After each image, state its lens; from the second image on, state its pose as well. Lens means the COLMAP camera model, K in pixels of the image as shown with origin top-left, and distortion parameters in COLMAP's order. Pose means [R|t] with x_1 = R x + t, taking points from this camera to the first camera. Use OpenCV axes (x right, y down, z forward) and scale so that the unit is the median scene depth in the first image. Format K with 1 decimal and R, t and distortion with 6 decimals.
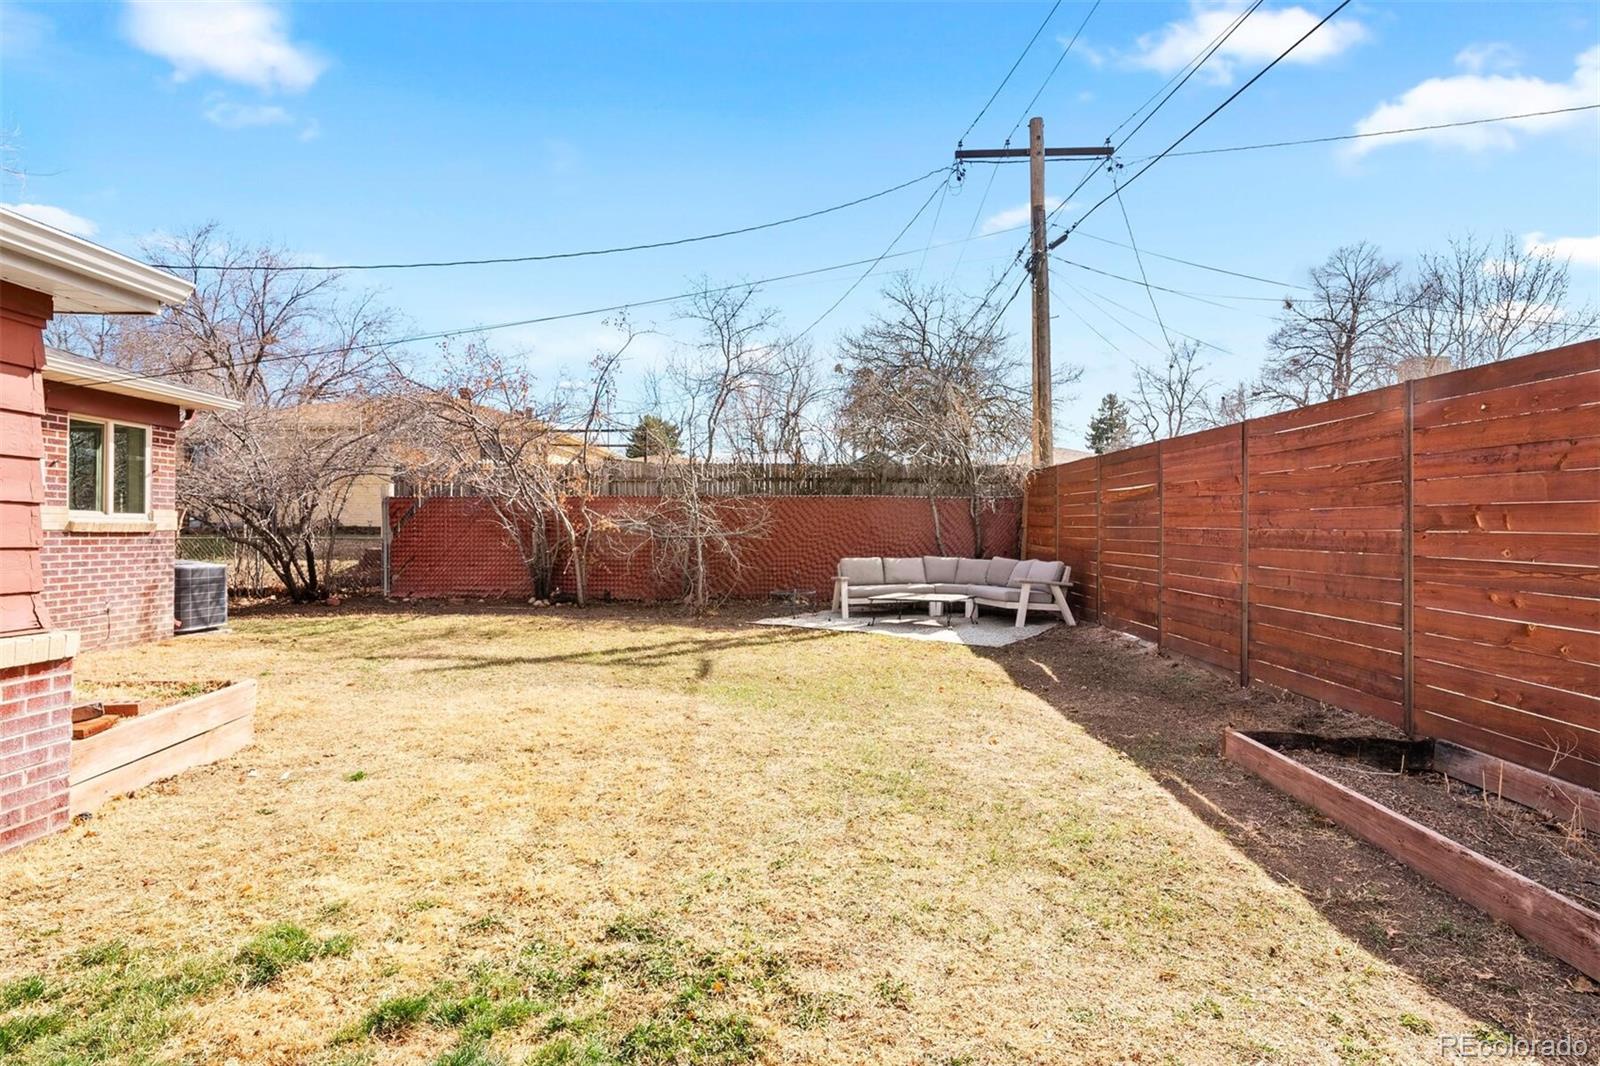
lens RADIAL K [[856.9, 0, 800.0], [0, 856.9, 533.0], [0, 0, 1]] dist [-0.001423, -0.000081]
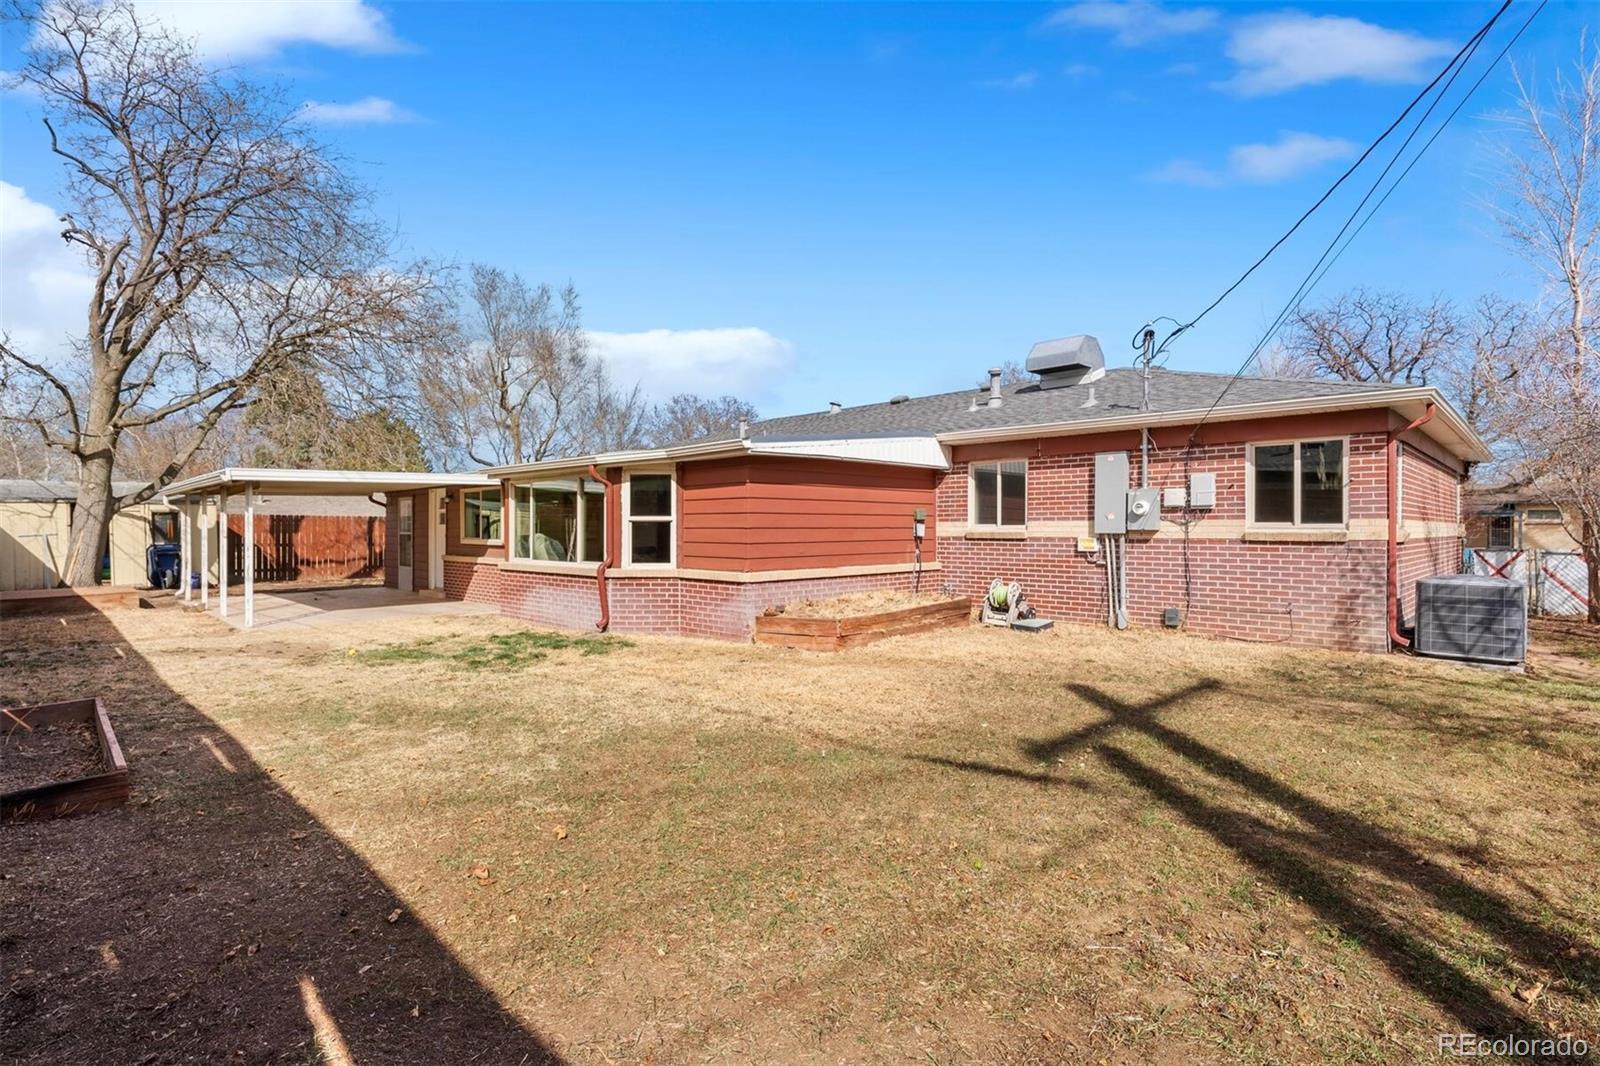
lens RADIAL K [[772.9, 0, 800.0], [0, 772.9, 533.0], [0, 0, 1]] dist [-0.000730, -0.000172]
pose [[-0.666052, -0.011331, -0.745819, 0.242615], [-0.011812, 0.999919, -0.004644, 0.000506], [0.745812, 0.005717, -0.666132, 0.795542]]
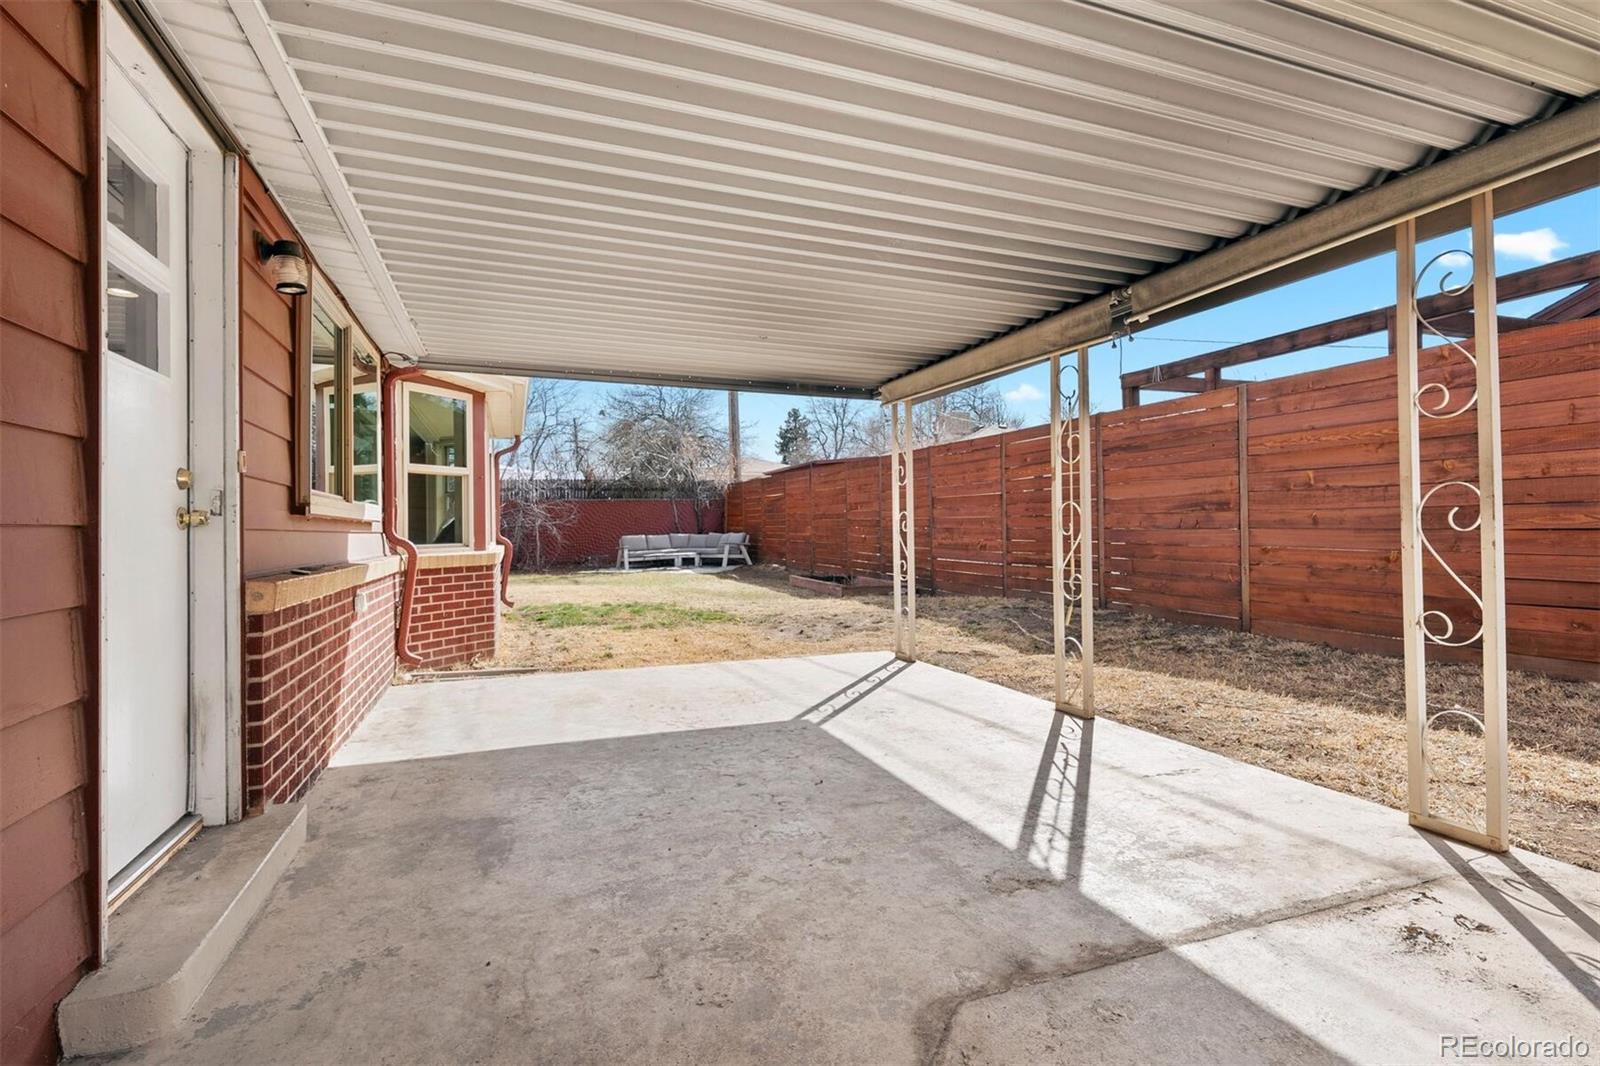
lens RADIAL K [[772.9, 0, 800.0], [0, 772.9, 533.0], [0, 0, 1]] dist [-0.000730, -0.000172]
pose [[0.938864, -0.022950, 0.343524, -0.171139], [0.020991, 0.999735, 0.009420, 0.019521], [-0.343649, -0.001633, 0.939097, -0.659717]]
